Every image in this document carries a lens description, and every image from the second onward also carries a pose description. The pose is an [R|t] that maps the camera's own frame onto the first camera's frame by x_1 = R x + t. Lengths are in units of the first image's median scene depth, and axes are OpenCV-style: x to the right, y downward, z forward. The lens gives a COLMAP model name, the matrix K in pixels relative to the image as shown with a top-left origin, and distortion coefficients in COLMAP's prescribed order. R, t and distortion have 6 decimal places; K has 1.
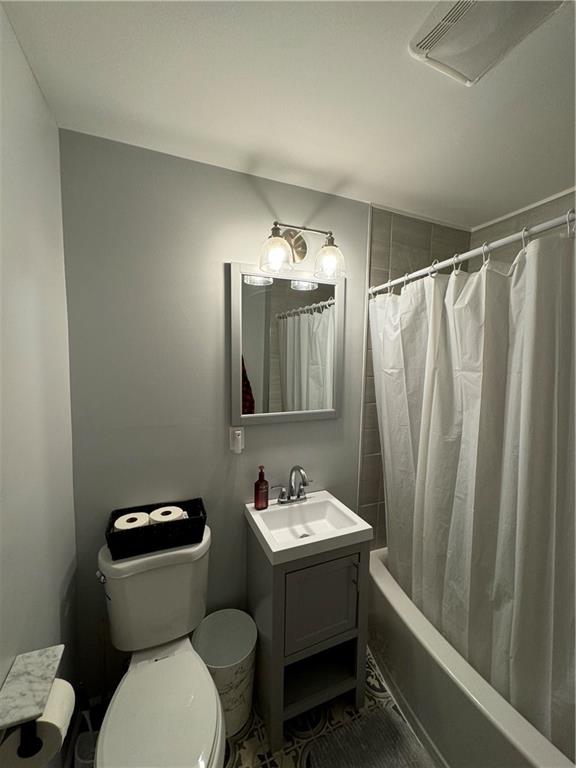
lens RADIAL K [[308.0, 0, 287.5], [0, 308.0, 386.0], [0, 0, 1]] dist [0.000144, -0.000142]
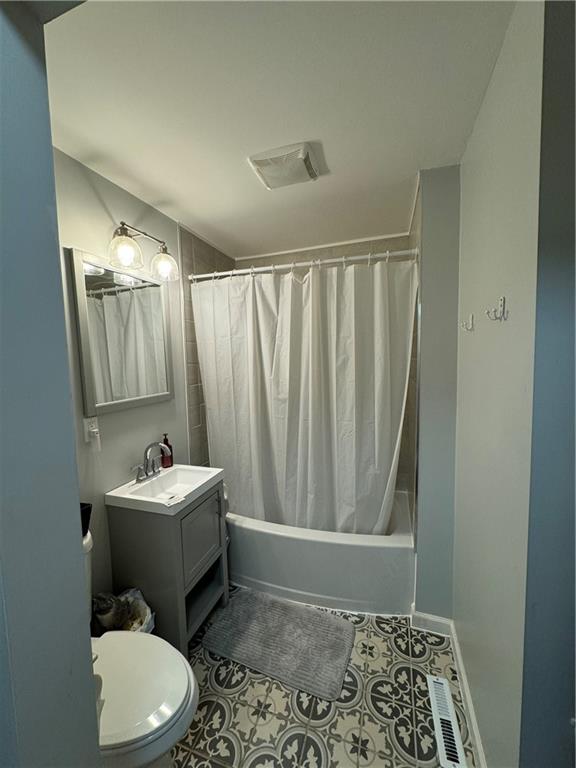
lens RADIAL K [[305.2, 0, 287.4], [0, 305.2, 384.2], [0, 0, 1]] dist [-0.001223, 0.000197]
pose [[0.656027, -0.093064, 0.748977, -0.464103], [0.093105, 0.994768, 0.042054, 0.043472], [-0.748972, 0.042145, 0.661260, -0.116439]]
